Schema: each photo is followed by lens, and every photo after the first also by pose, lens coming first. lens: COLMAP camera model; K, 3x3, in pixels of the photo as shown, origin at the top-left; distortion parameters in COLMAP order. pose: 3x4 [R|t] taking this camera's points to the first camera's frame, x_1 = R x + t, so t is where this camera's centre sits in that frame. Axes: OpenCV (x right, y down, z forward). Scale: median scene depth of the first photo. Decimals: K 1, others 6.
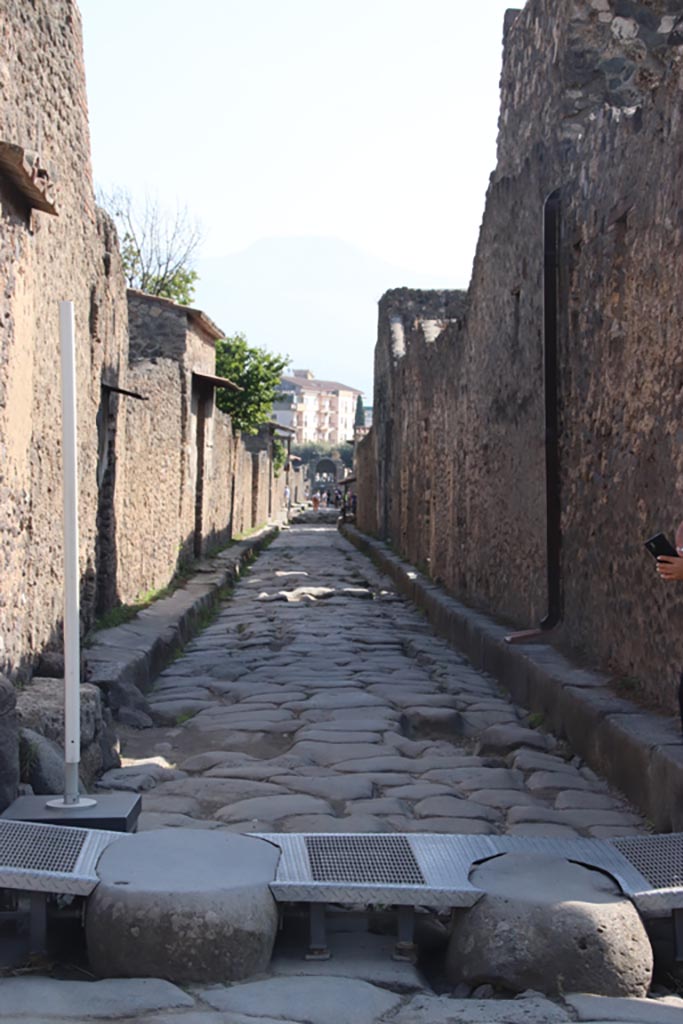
lens RADIAL K [[1987.7, 0, 359.8], [0, 1987.7, 546.9], [0, 0, 1]] dist [0.399540, 1.549238]
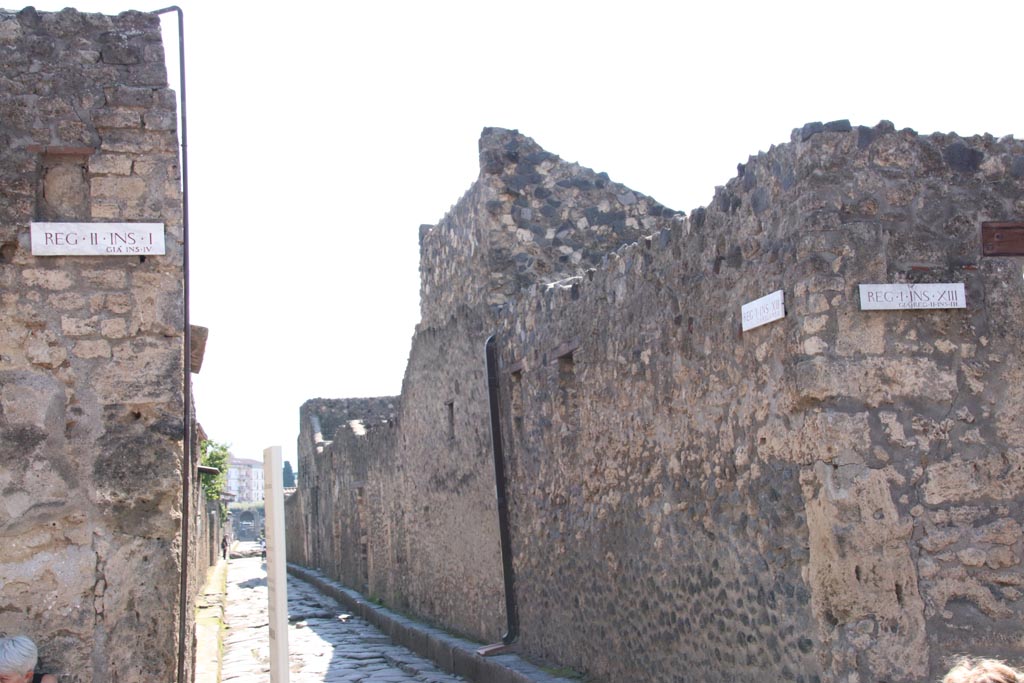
lens RADIAL K [[1234.0, 0, 469.2], [0, 1234.0, 375.0], [0, 0, 1]] dist [0.108353, 0.019411]
pose [[0.977501, -0.043514, 0.206395, -0.095145], [0.071224, 0.989112, -0.128785, -0.031299], [-0.198544, 0.140588, 0.969956, 0.126588]]
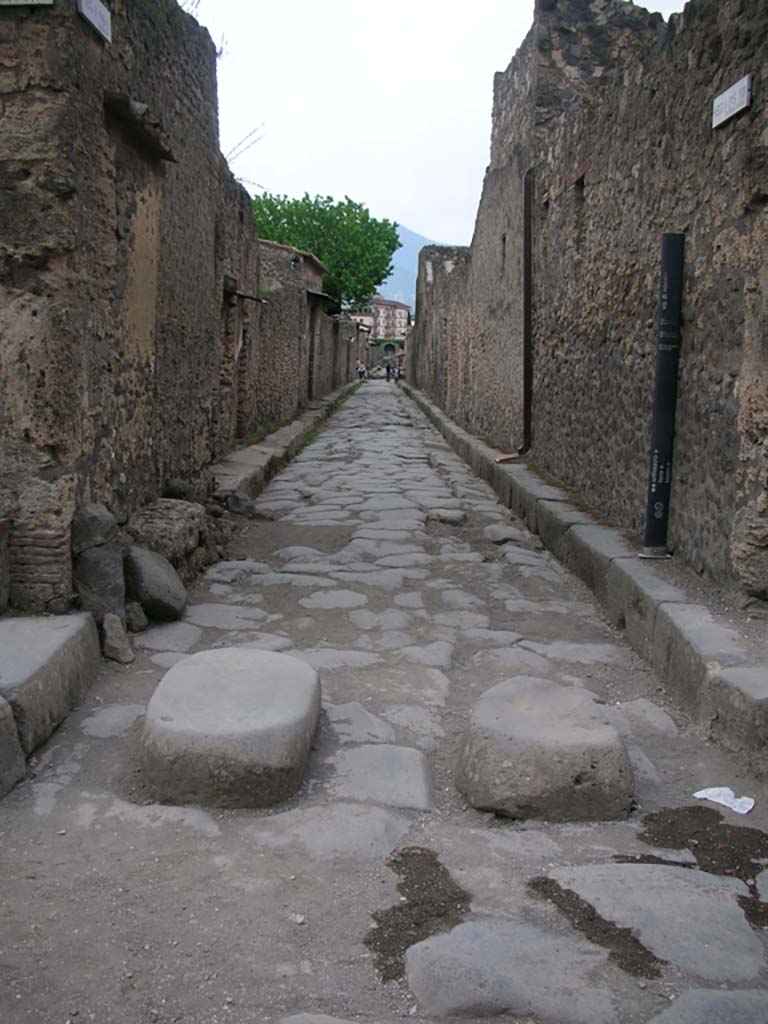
lens RADIAL K [[983.0, 0, 384.0], [0, 983.0, 512.0], [0, 0, 1]] dist [-0.207523, 0.173608]
pose [[0.999580, 0.011464, -0.026623, 0.007070], [-0.008045, 0.992104, 0.125157, -0.007184], [0.027847, -0.124891, 0.991780, 0.223819]]
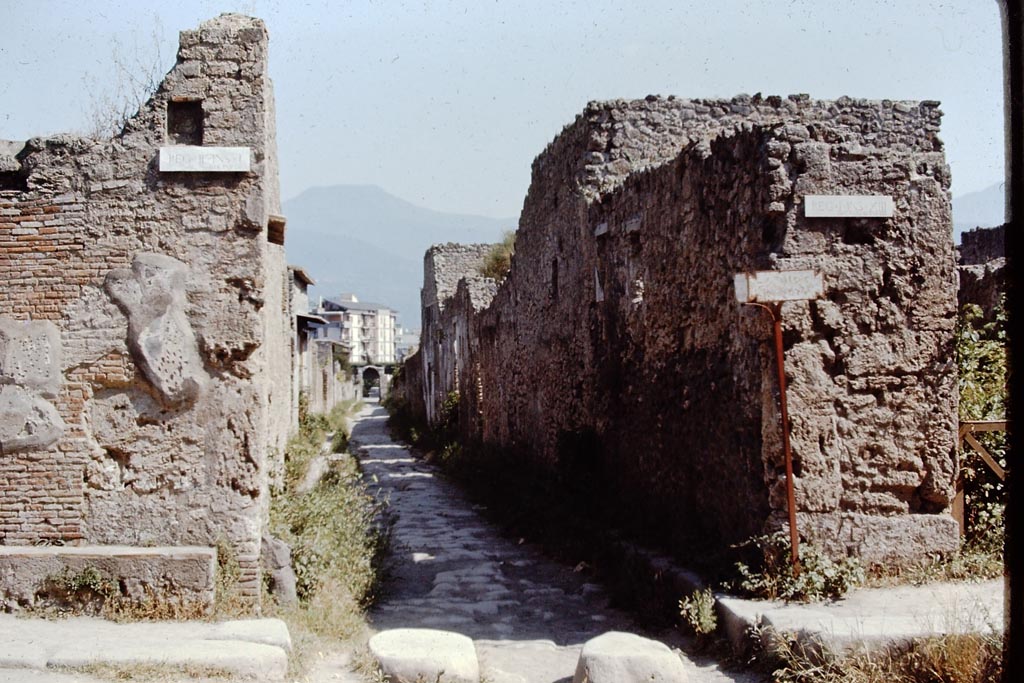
lens RADIAL K [[1842.9, 0, 512.0], [0, 1842.9, 341.5], [0, 0, 1]] dist [-0.211208, 0.928418]
pose [[0.995830, -0.026534, 0.087288, -0.066054], [0.030663, 0.998457, -0.046305, -0.012825], [-0.085925, 0.048788, 0.995106, -0.272507]]
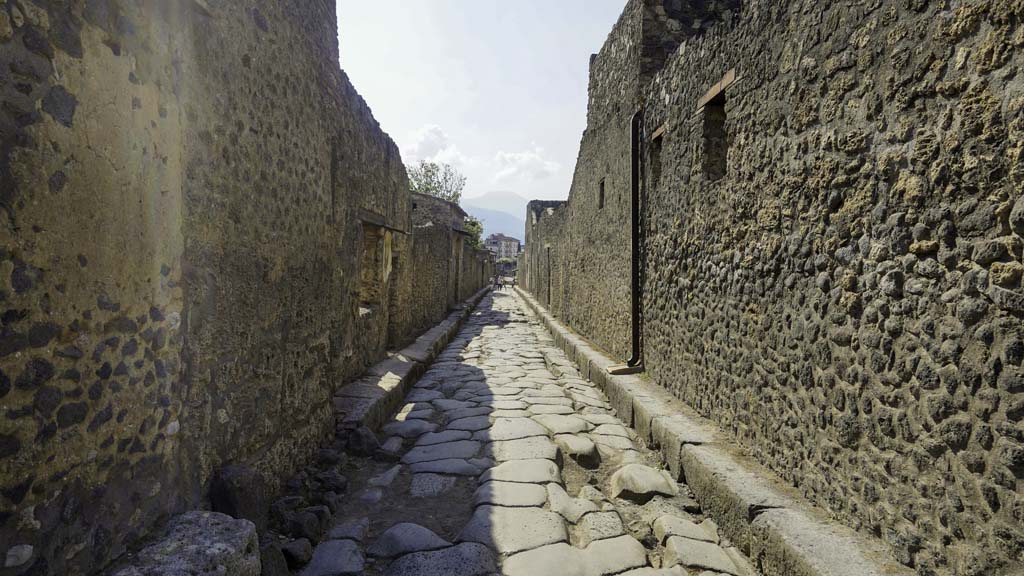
lens RADIAL K [[507.8, 0, 512.0], [0, 507.8, 288.0], [0, 0, 1]] dist [0.003714, 0.000342]
pose [[0.999931, -0.000781, -0.011723, -0.004827], [0.000887, 0.999958, 0.009097, -0.027356], [0.011716, -0.009106, 0.999890, 0.511058]]
